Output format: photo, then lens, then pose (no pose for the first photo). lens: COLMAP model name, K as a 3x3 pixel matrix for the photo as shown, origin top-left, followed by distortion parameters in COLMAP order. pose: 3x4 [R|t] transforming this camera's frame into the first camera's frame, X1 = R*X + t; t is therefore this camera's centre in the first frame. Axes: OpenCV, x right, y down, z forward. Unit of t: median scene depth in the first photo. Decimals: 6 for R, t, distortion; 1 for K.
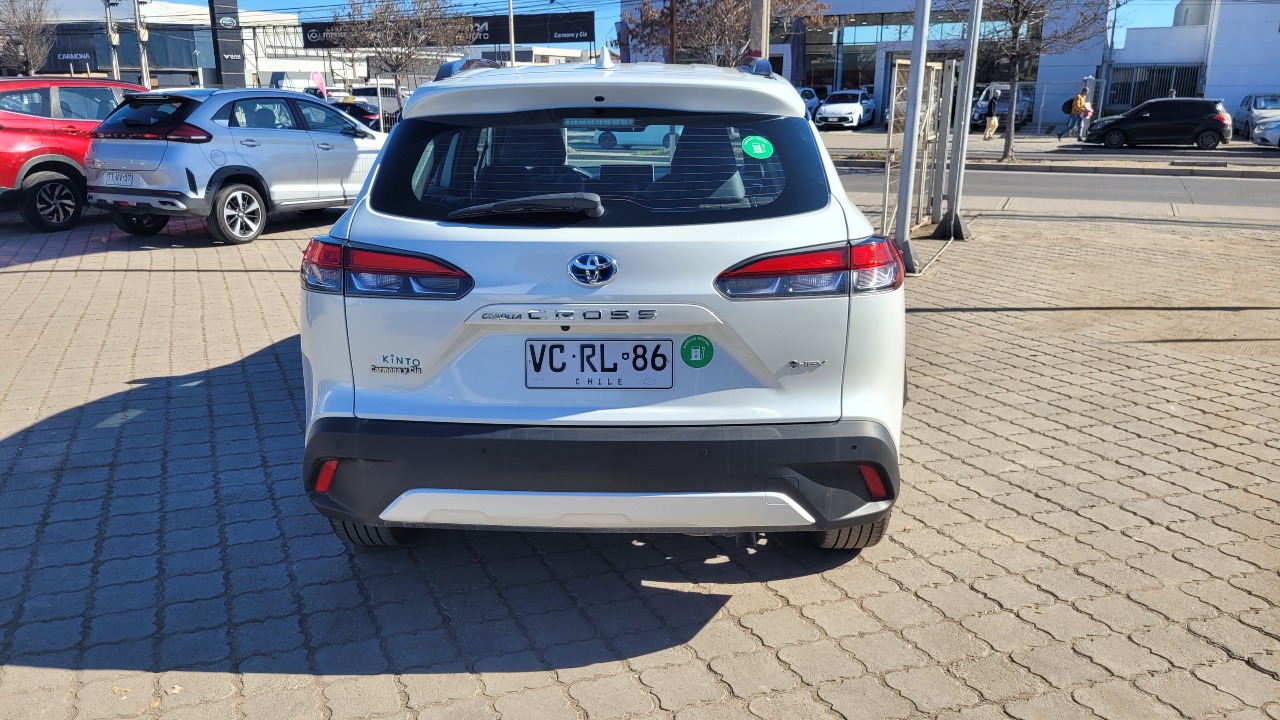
lens RADIAL K [[966.9, 0, 614.7], [0, 966.9, 361.2], [0, 0, 1]] dist [0.025716, -0.008849]
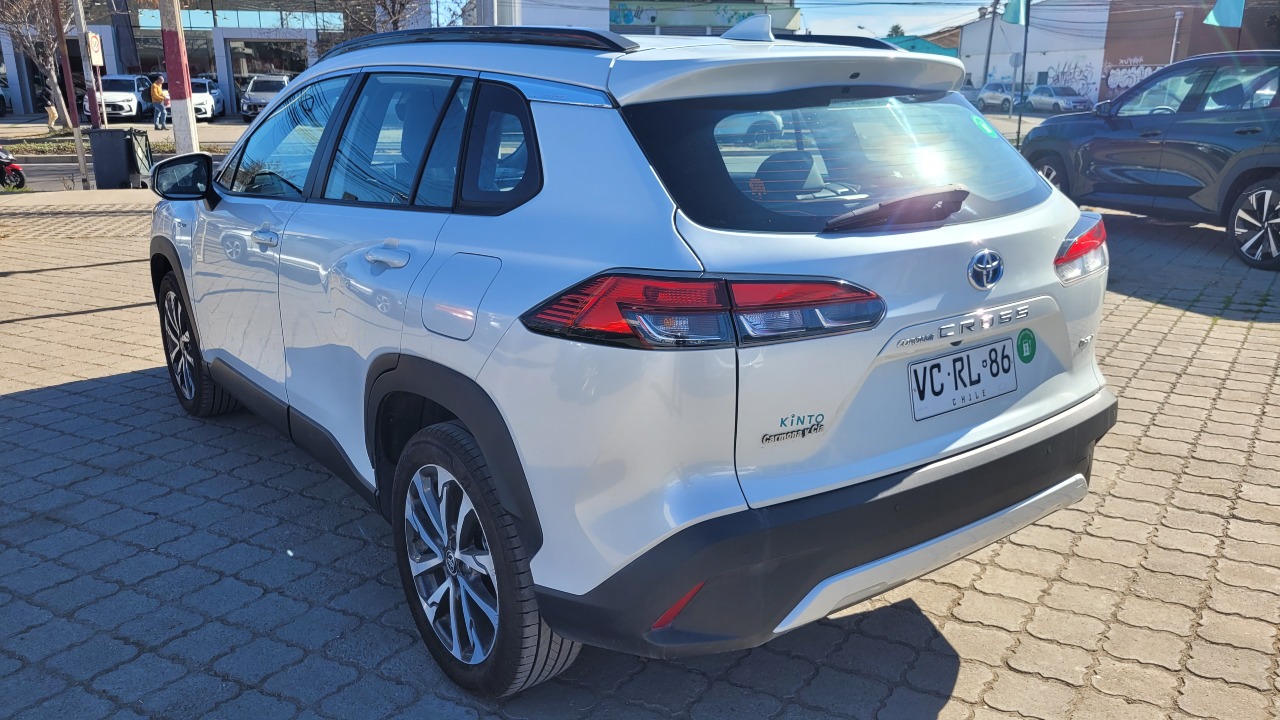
lens RADIAL K [[966.9, 0, 614.7], [0, 966.9, 361.2], [0, 0, 1]] dist [0.025716, -0.008849]
pose [[0.789872, -0.166346, 0.590281, -0.776221], [0.161131, 0.984986, 0.061962, -0.116524], [-0.591726, 0.046171, 0.804816, 0.474926]]
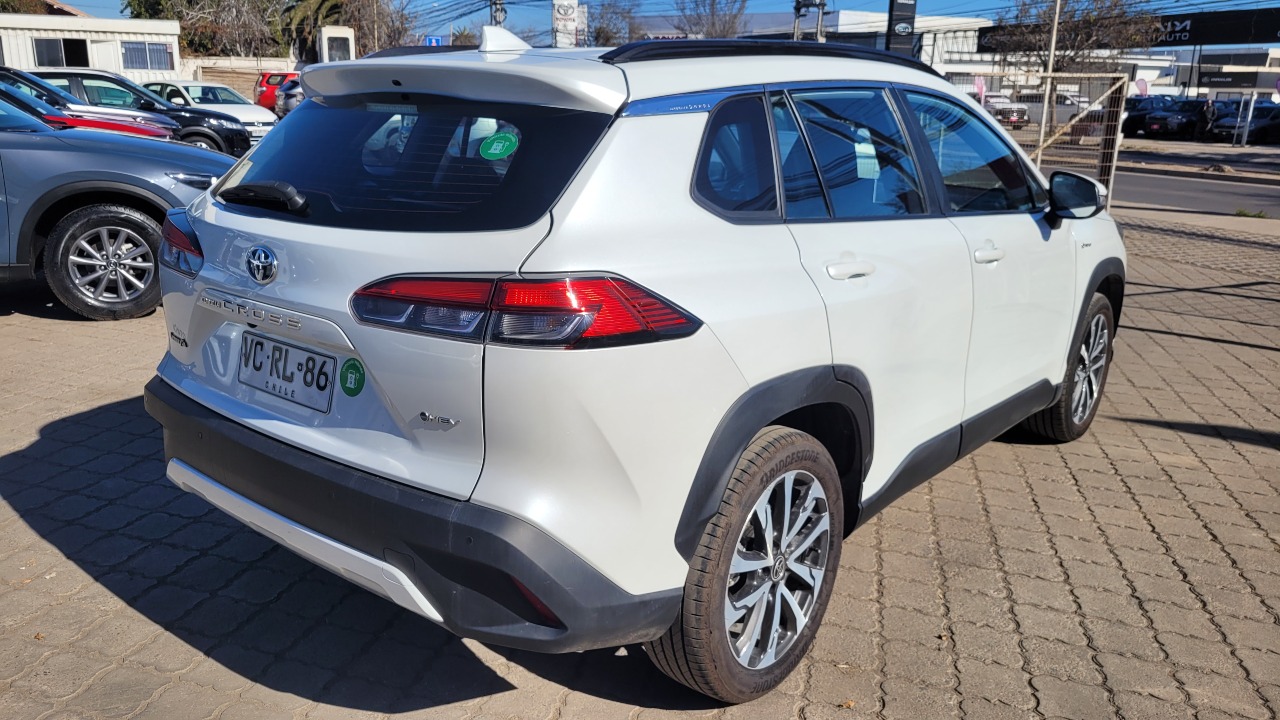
lens RADIAL K [[966.9, 0, 614.7], [0, 966.9, 361.2], [0, 0, 1]] dist [0.025716, -0.008849]
pose [[0.790687, 0.181713, -0.584632, 0.754371], [-0.184898, 0.981222, 0.054914, -0.112331], [0.583633, 0.064678, 0.809438, 0.437695]]
